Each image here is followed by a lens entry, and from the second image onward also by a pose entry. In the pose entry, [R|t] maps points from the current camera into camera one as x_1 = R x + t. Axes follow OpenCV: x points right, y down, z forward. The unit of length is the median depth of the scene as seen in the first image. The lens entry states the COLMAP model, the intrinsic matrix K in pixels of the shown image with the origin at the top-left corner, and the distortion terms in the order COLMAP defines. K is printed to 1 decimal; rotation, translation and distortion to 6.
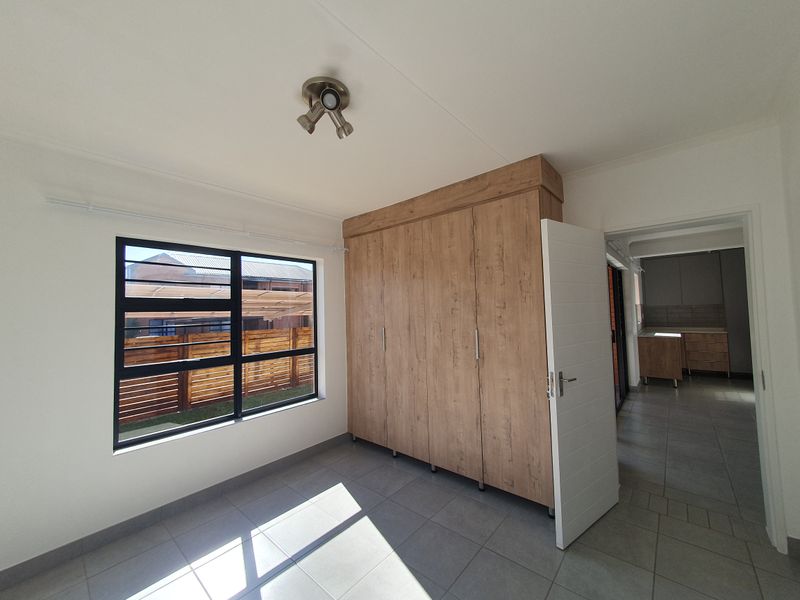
lens RADIAL K [[317.1, 0, 398.7], [0, 317.1, 298.4], [0, 0, 1]] dist [0.006383, 0.000562]
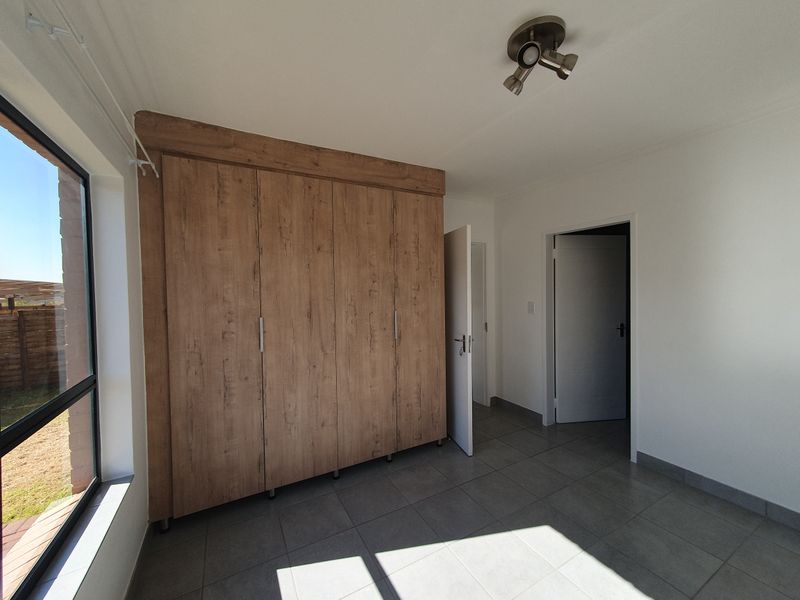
lens RADIAL K [[317.1, 0, 398.7], [0, 317.1, 301.5], [0, 0, 1]] dist [0.006383, 0.000562]
pose [[0.342774, -0.009476, 0.939370, -0.686697], [-0.025437, 0.999489, 0.019364, 0.045227], [-0.939073, -0.030532, 0.342358, 0.594092]]
